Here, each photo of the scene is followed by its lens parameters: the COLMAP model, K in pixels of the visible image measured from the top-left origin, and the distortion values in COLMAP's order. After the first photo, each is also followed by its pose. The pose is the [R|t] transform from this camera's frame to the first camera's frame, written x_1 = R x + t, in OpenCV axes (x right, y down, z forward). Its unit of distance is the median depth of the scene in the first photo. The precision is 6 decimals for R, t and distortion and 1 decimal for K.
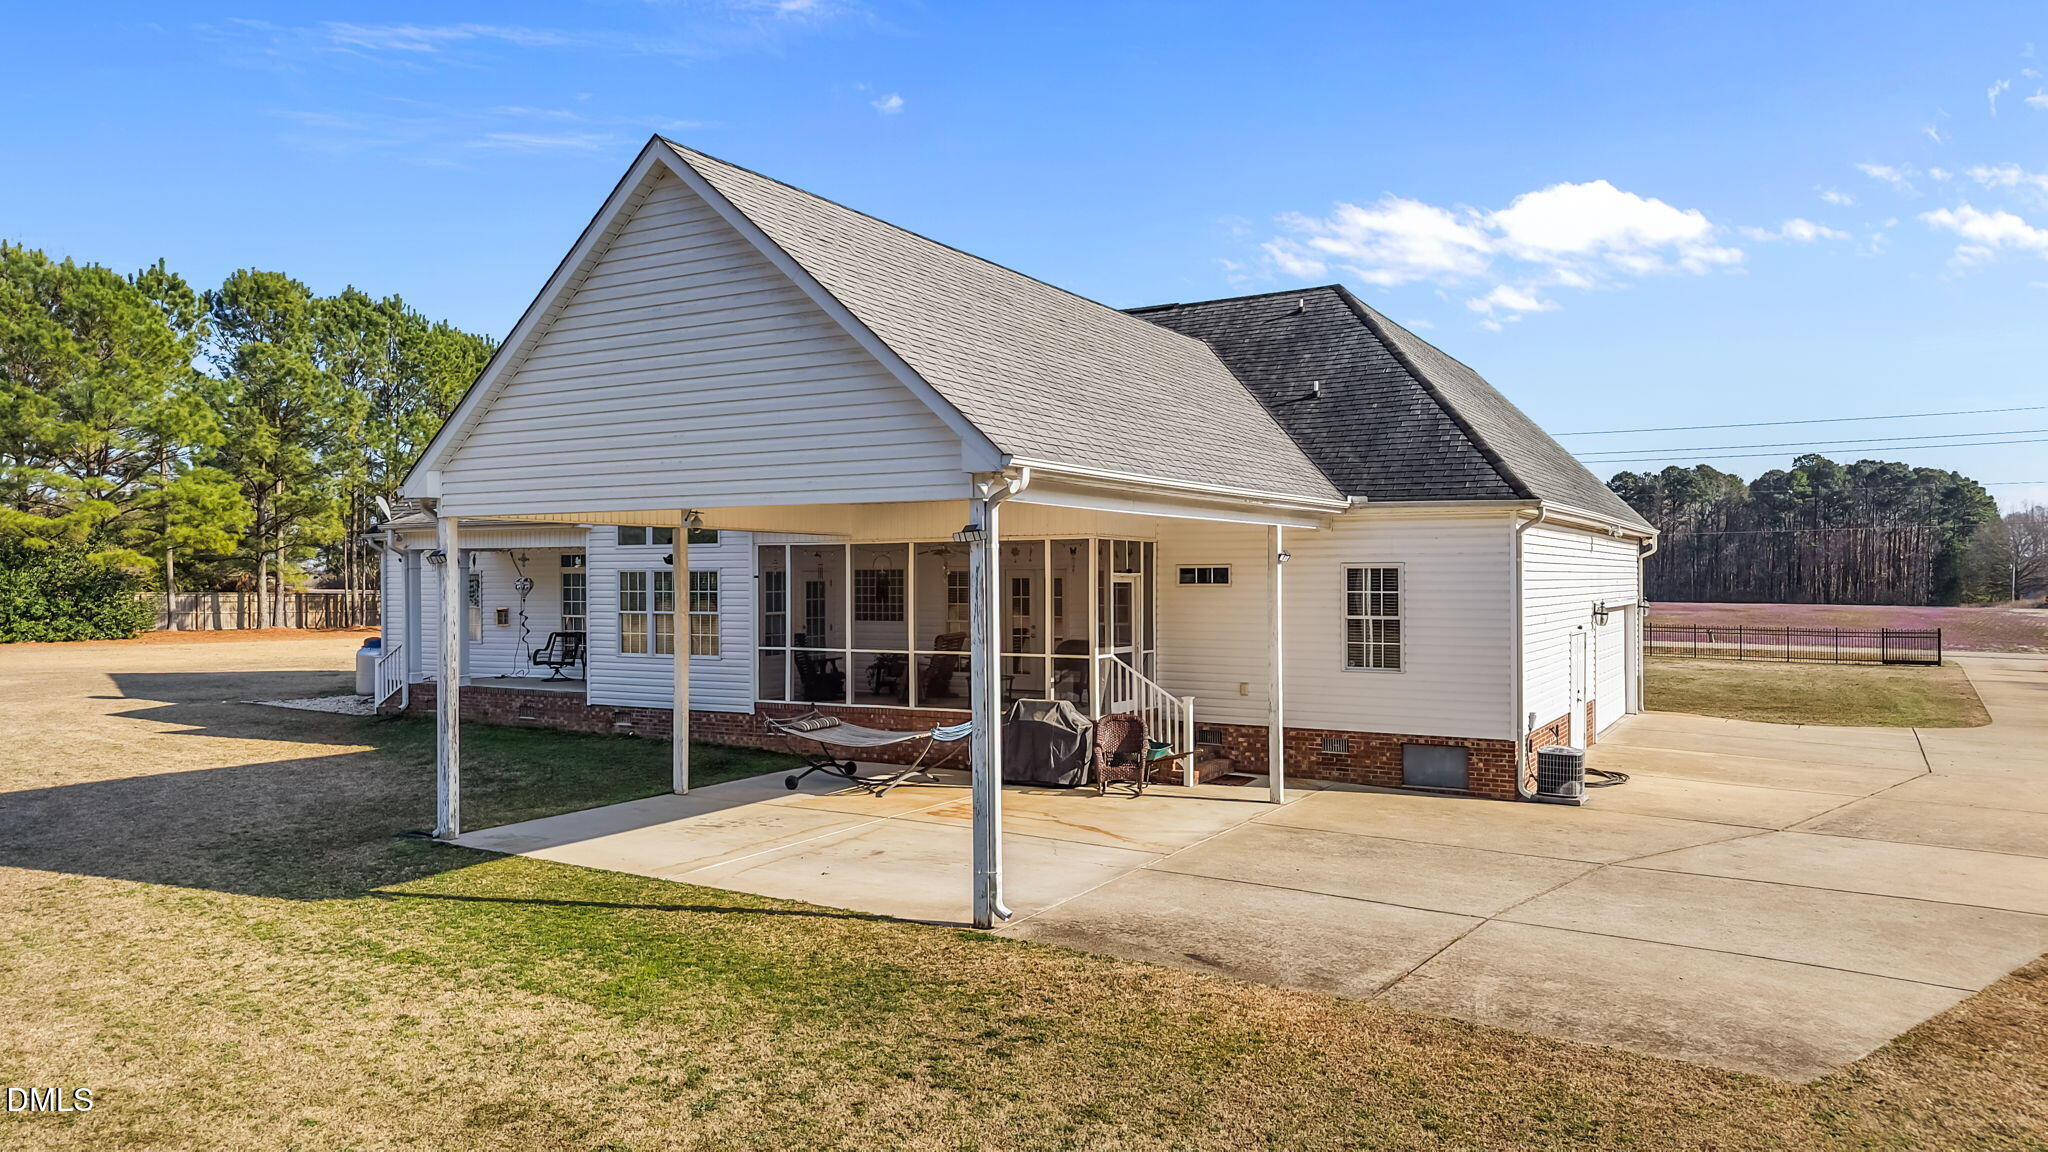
lens RADIAL K [[1382.4, 0, 1028.4], [0, 1382.4, 577.3], [0, 0, 1]] dist [0.022485, -0.016708]
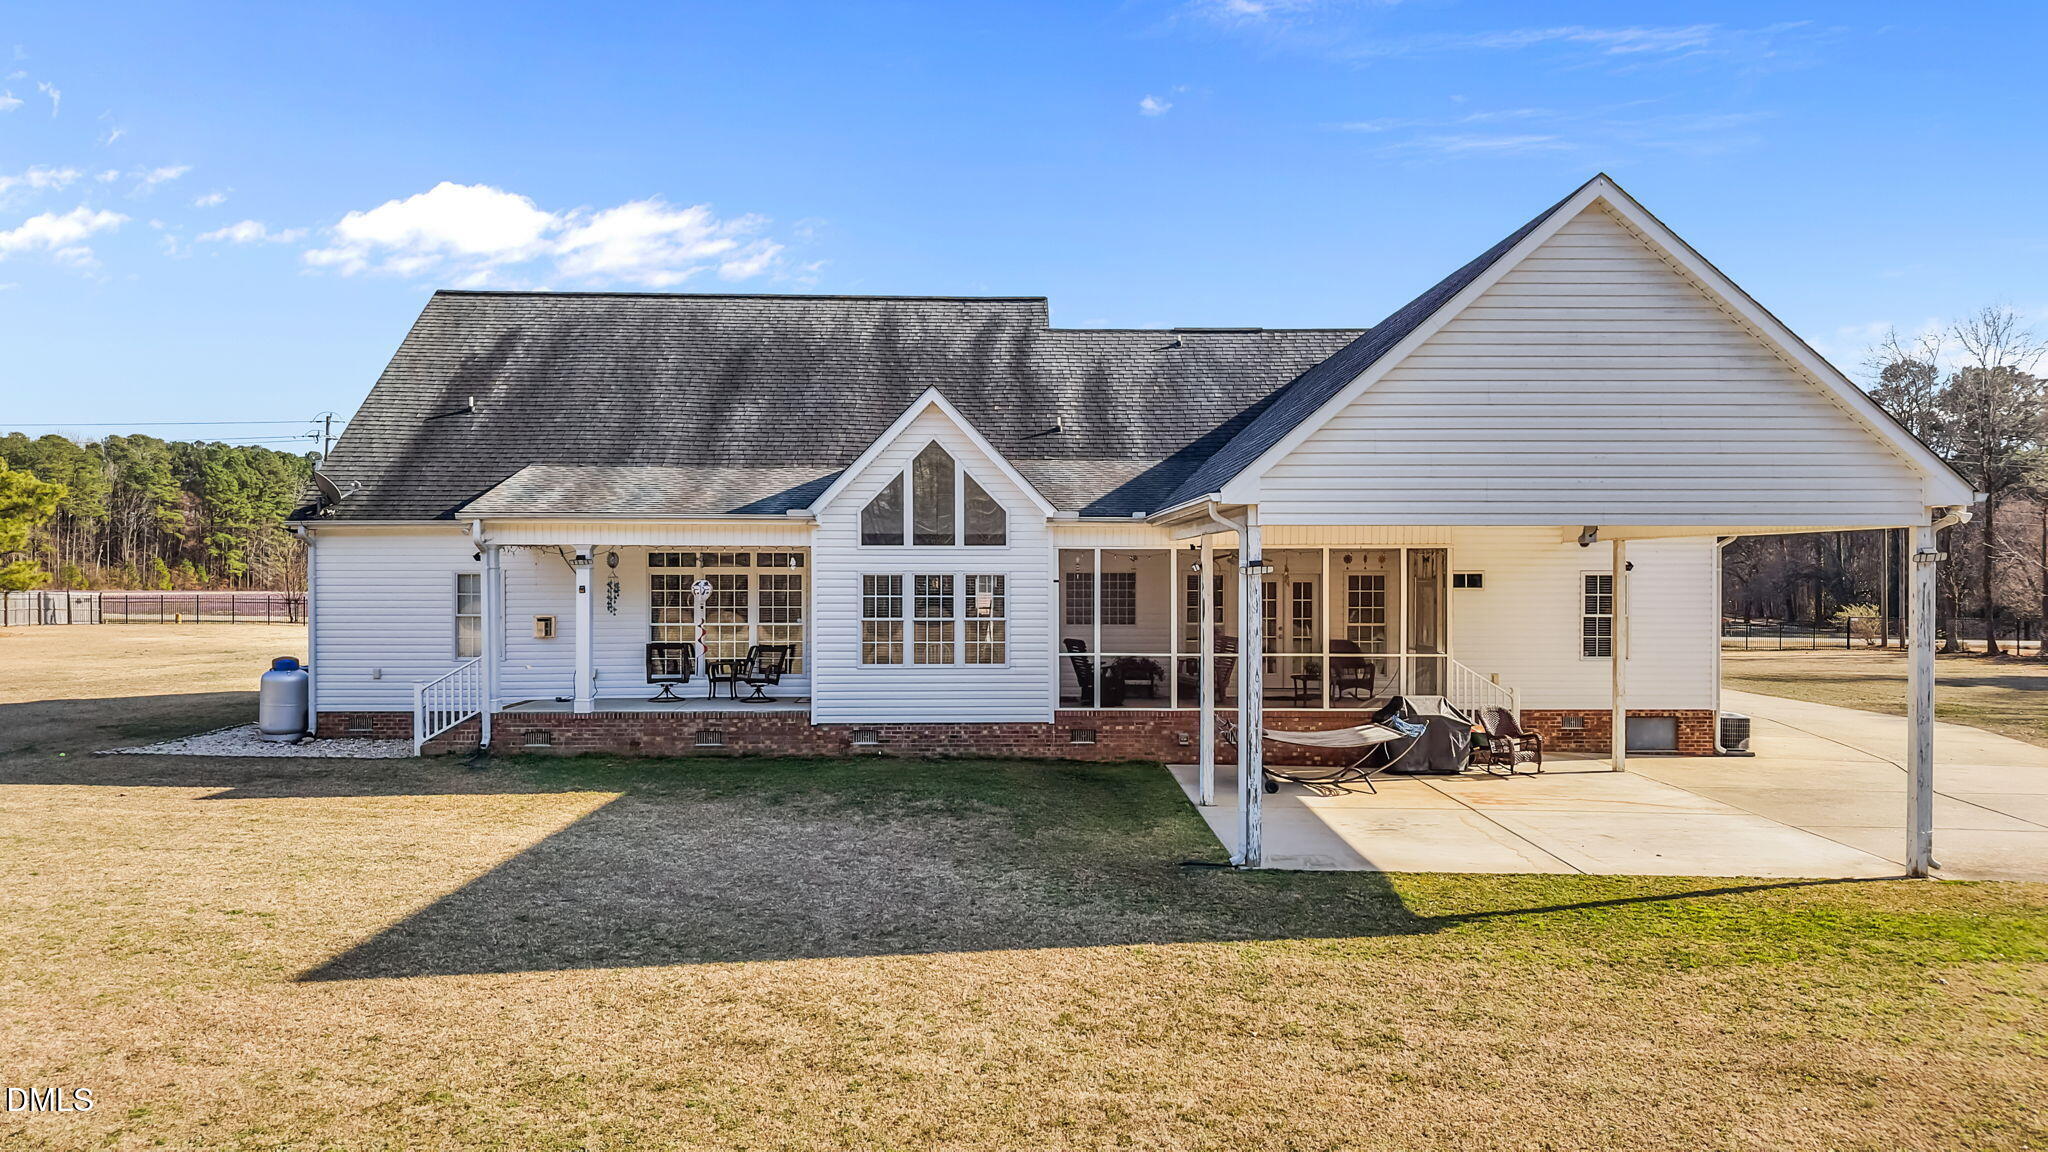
lens RADIAL K [[1382.4, 0, 1016.3], [0, 1382.4, 575.5], [0, 0, 1]] dist [0.022485, -0.016708]
pose [[0.854752, 0.000584, 0.519036, -0.705035], [-0.004304, 0.999973, 0.005963, -0.009668], [-0.519018, -0.007331, 0.854732, 0.190064]]
